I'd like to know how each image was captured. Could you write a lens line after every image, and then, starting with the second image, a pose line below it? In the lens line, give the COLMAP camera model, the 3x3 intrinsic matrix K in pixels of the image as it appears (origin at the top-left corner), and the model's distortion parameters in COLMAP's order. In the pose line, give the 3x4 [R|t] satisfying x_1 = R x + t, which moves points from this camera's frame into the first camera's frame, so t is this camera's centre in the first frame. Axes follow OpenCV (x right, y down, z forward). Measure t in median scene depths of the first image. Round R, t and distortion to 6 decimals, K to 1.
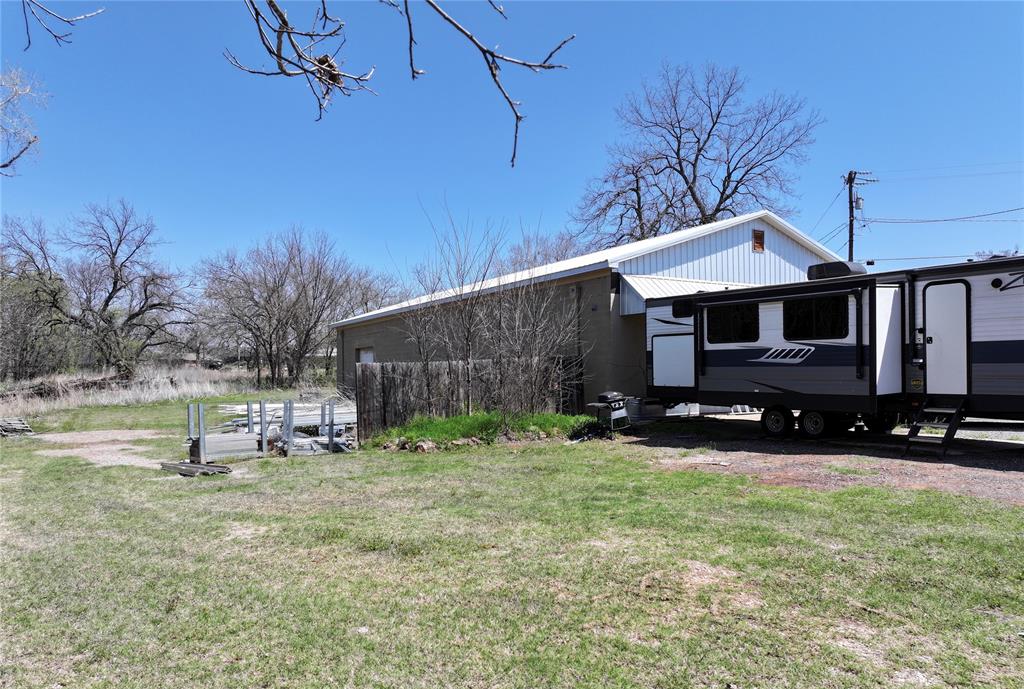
lens RADIAL K [[733.1, 0, 512.0], [0, 733.1, 344.5], [0, 0, 1]] dist [-0.003380, 0.002894]
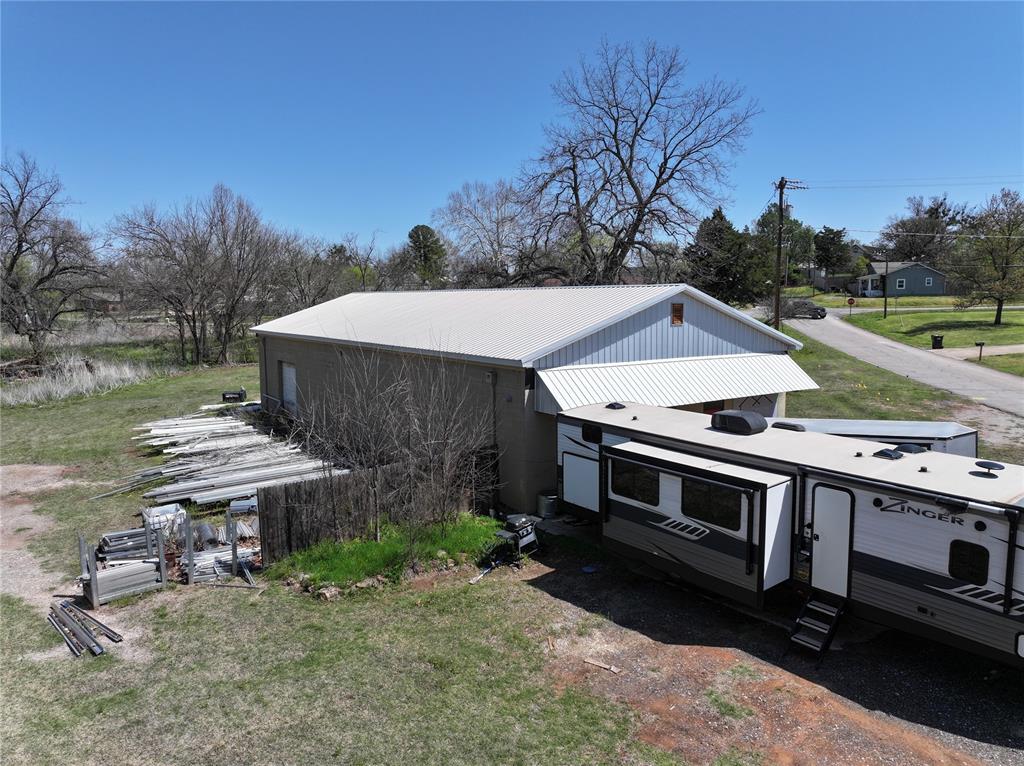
lens RADIAL K [[735.2, 0, 512.0], [0, 735.2, 383.0], [0, 0, 1]] dist [0.001431, 0.001831]
pose [[0.996540, -0.001780, 0.083090, 0.032005], [-0.007547, 0.993701, 0.111806, -0.175201], [-0.082765, -0.112046, 0.990250, 0.021293]]
